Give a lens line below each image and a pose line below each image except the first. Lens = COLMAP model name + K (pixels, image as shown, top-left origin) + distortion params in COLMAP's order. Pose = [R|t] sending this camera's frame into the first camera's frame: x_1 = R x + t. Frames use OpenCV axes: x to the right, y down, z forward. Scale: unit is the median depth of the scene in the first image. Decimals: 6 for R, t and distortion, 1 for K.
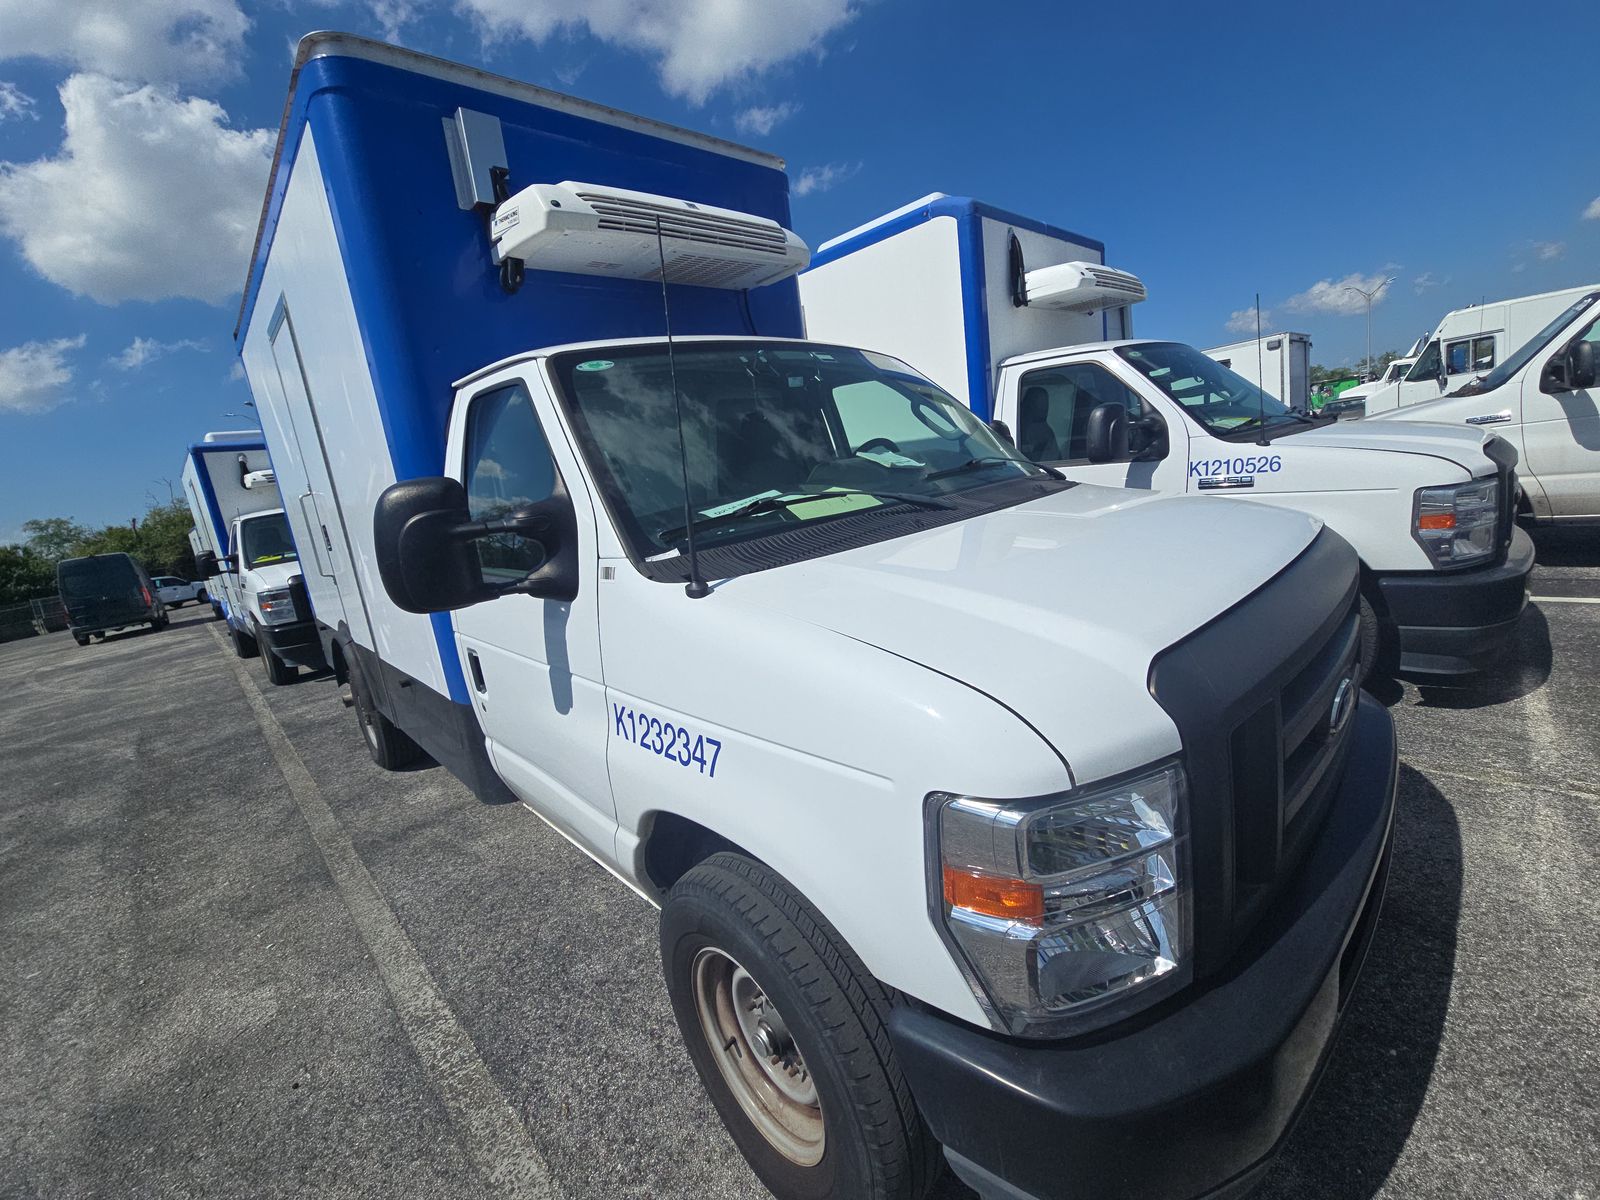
lens RADIAL K [[656.3, 0, 806.1], [0, 656.3, 594.0], [0, 0, 1]] dist [-0.002440, -0.001048]
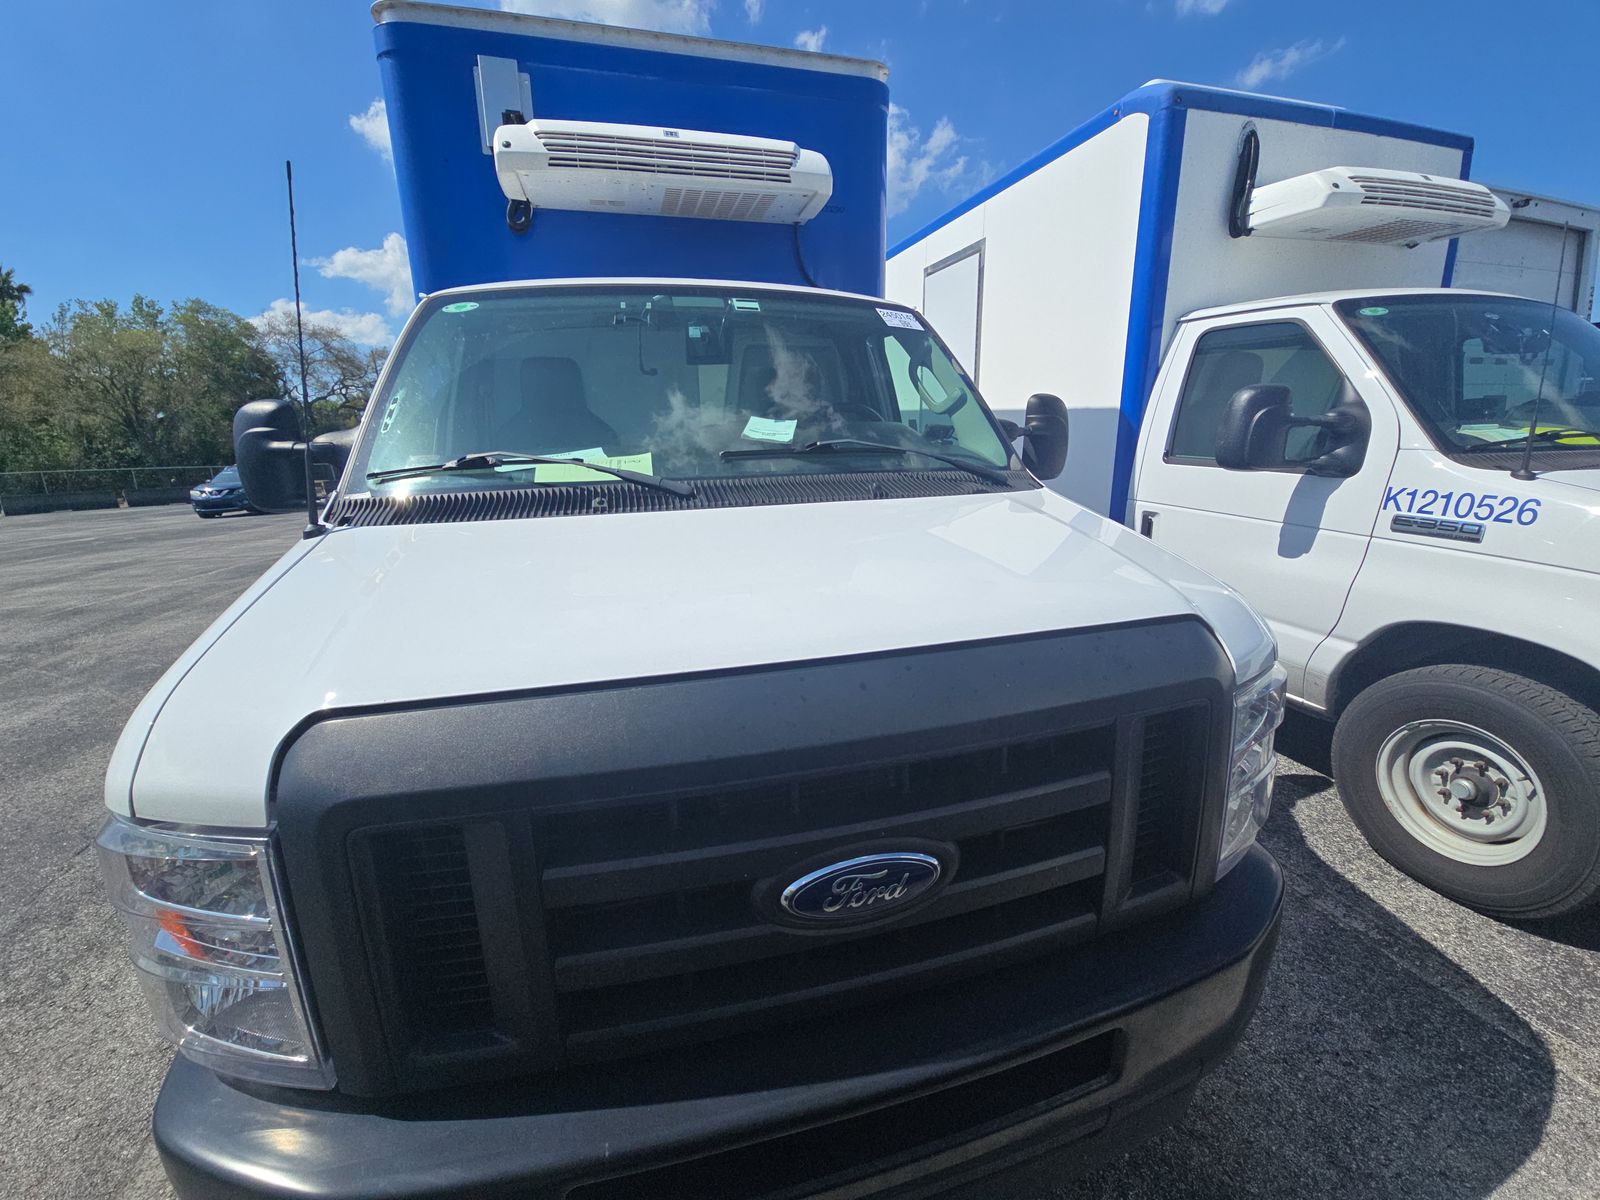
lens RADIAL K [[656.3, 0, 797.3], [0, 656.3, 600.7], [0, 0, 1]] dist [-0.002440, -0.001048]
pose [[0.871424, 0.229634, -0.433461, 0.373538], [-0.186935, 0.972438, 0.139355, -0.070609], [0.453515, -0.040409, 0.890332, 0.146653]]
